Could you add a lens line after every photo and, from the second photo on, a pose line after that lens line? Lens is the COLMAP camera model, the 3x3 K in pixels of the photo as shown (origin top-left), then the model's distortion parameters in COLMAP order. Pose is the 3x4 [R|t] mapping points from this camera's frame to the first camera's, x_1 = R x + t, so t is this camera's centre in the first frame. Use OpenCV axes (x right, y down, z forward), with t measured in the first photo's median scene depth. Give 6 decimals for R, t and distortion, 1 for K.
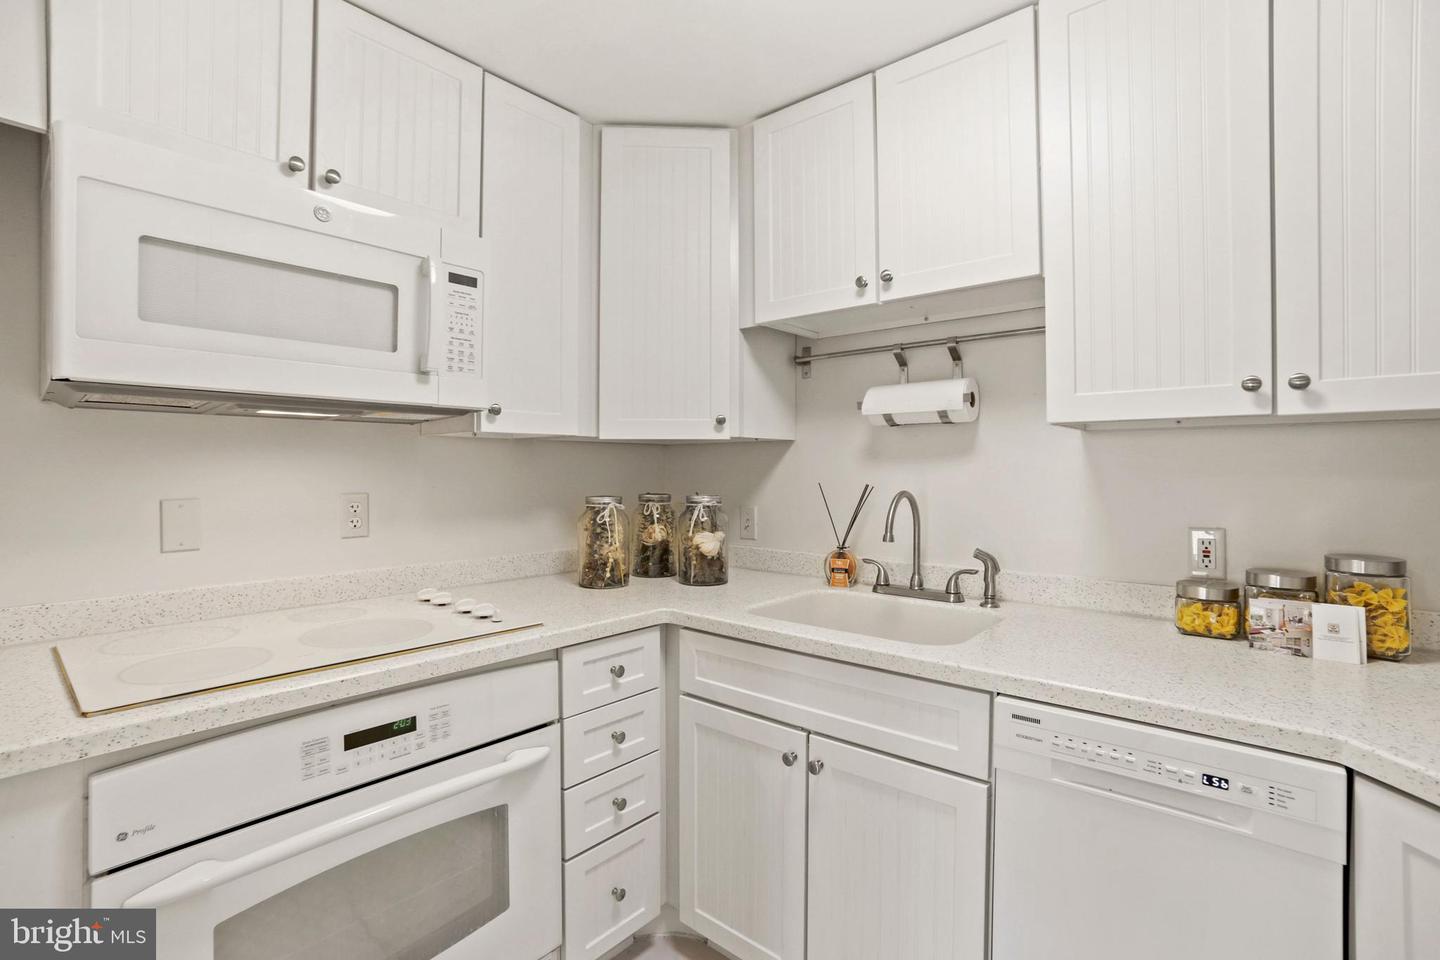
lens RADIAL K [[657.0, 0, 717.0], [0, 657.0, 472.1], [0, 0, 1]] dist [-0.081073, 0.034333]
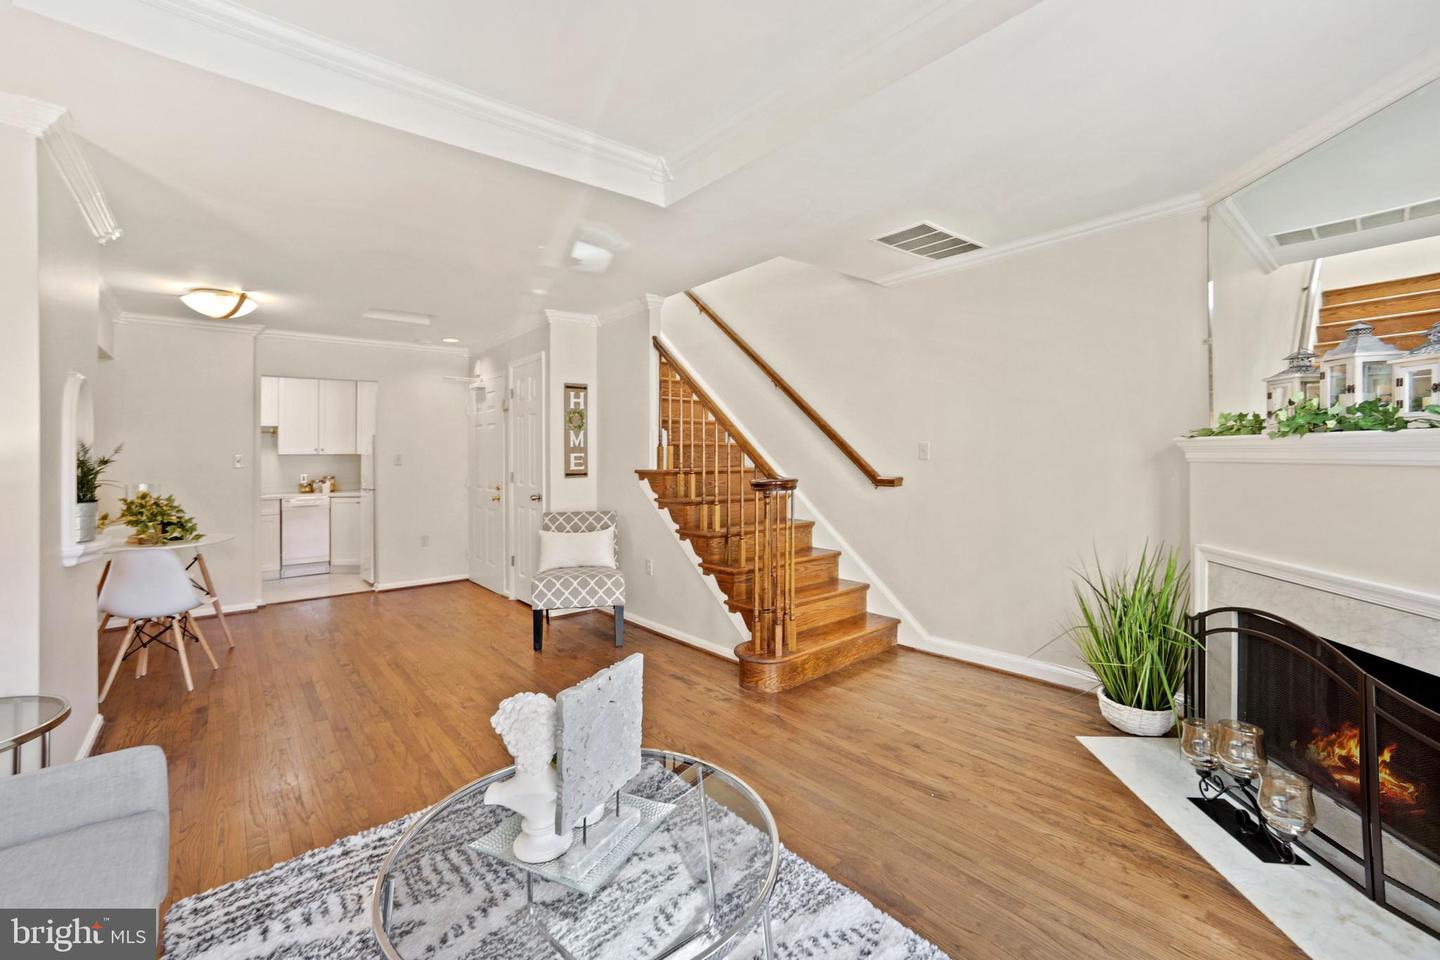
lens RADIAL K [[601.0, 0, 718.7], [0, 601.0, 464.2], [0, 0, 1]] dist [-0.061441, 0.033537]
pose [[0.151811, -0.011414, 0.988344, -3.038409], [0.012458, 0.999876, 0.009634, 0.005532], [-0.988331, 0.010850, 0.151934, -2.715649]]
